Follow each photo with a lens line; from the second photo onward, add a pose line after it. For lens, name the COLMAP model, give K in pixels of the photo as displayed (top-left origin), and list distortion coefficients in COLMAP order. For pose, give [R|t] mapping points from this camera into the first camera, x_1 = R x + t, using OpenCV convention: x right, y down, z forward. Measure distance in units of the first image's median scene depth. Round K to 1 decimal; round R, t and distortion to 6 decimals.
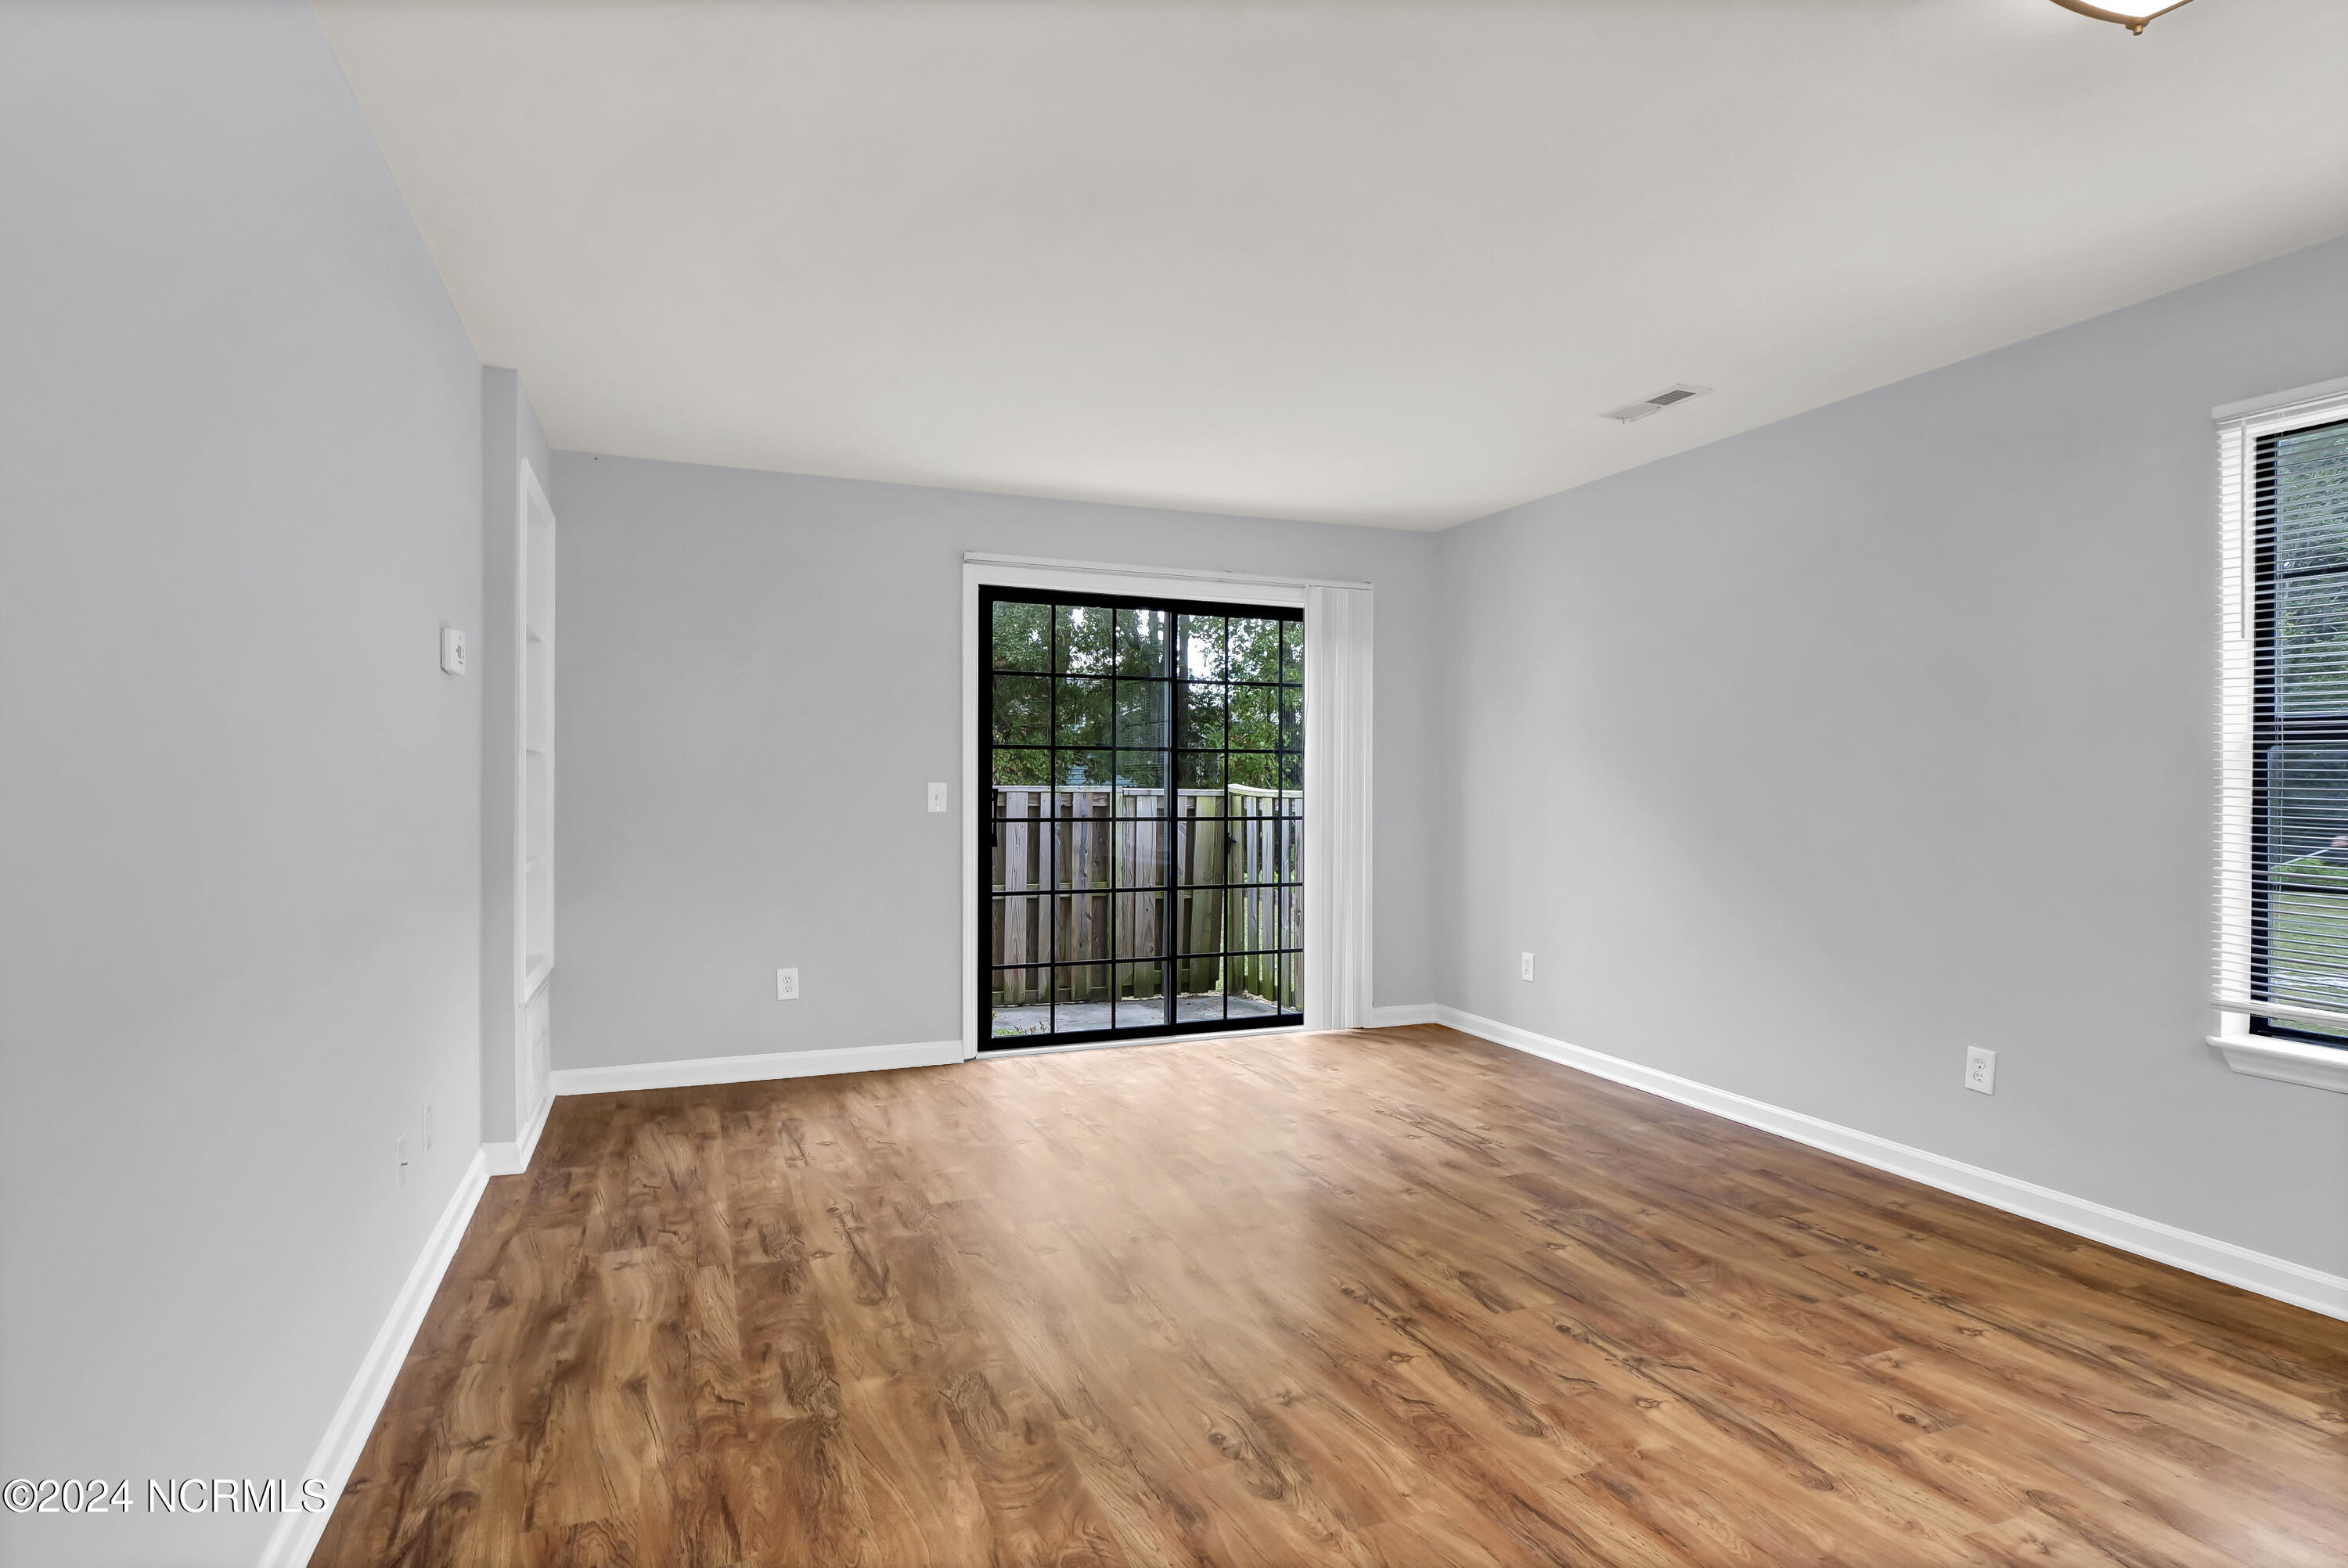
lens RADIAL K [[1214.2, 0, 1163.4], [0, 1214.2, 785.6], [0, 0, 1]] dist [-0.002347, -0.011621]
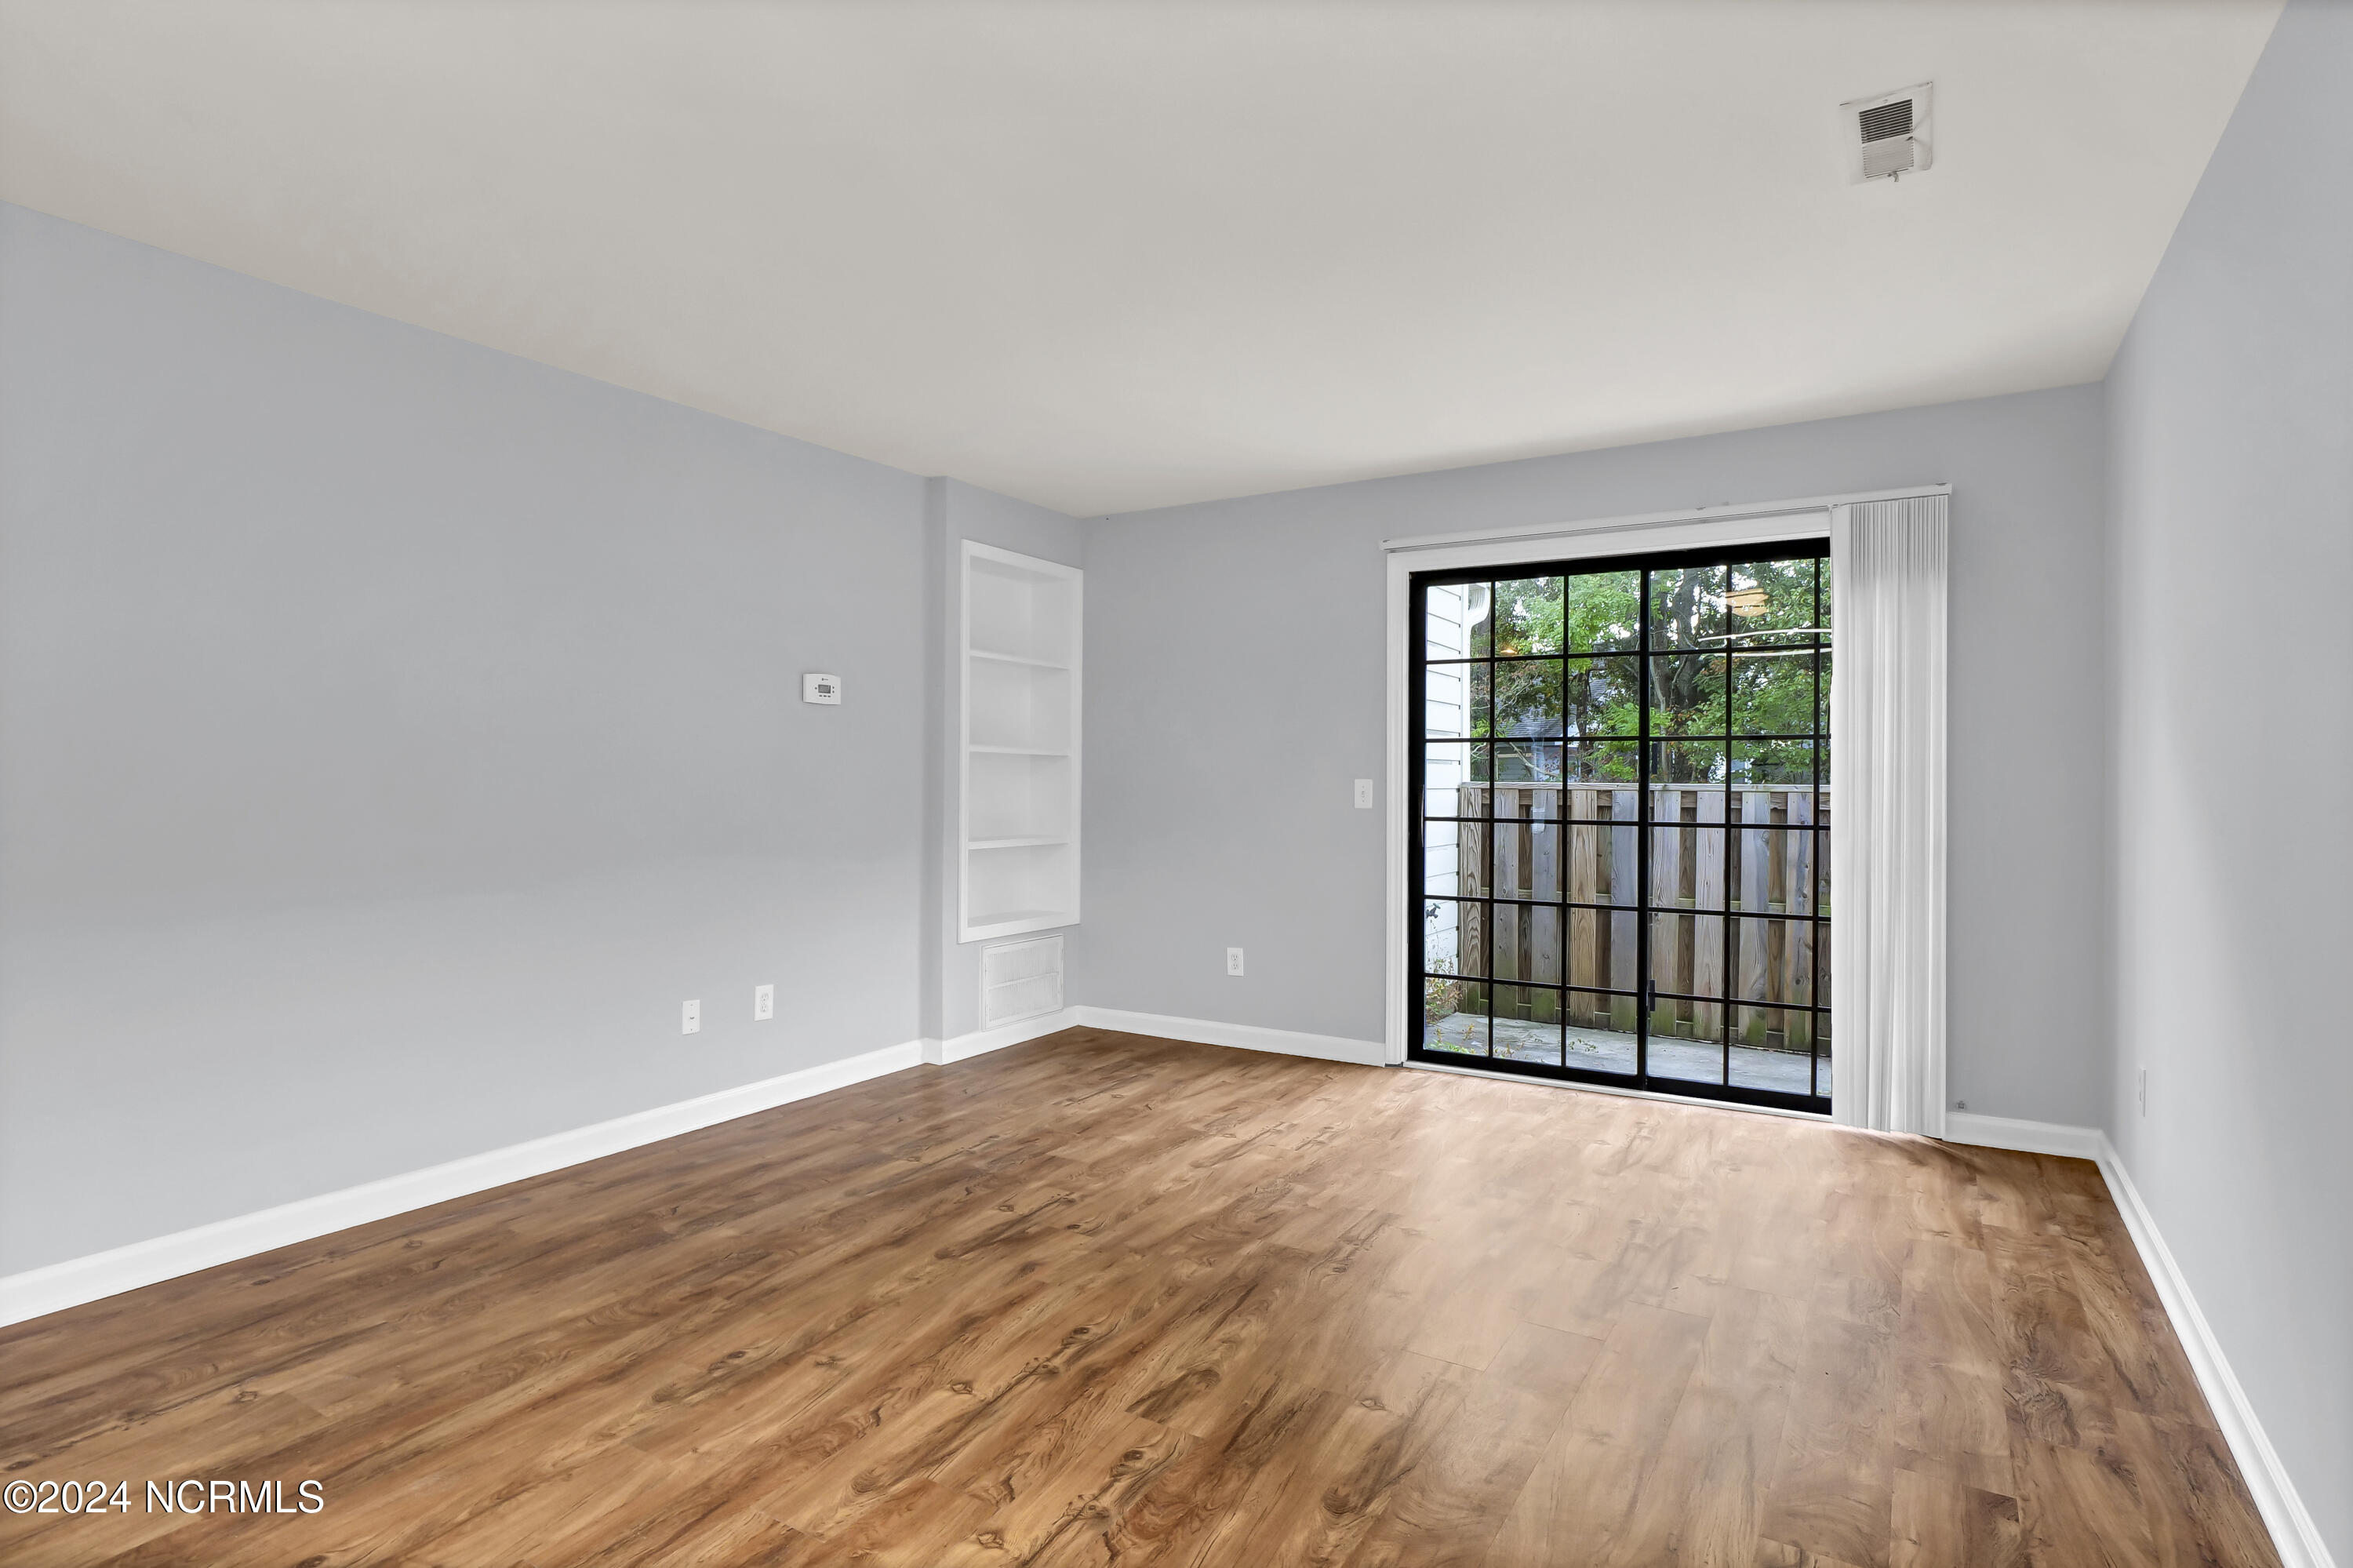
lens RADIAL K [[1217.0, 0, 1165.8], [0, 1217.0, 785.6], [0, 0, 1]] dist [-0.002347, -0.011621]
pose [[0.591491, 0.002970, -0.806306, 0.857689], [-0.004576, 0.999989, 0.000326, 0.005989], [0.806299, 0.003497, 0.591498, 0.471907]]
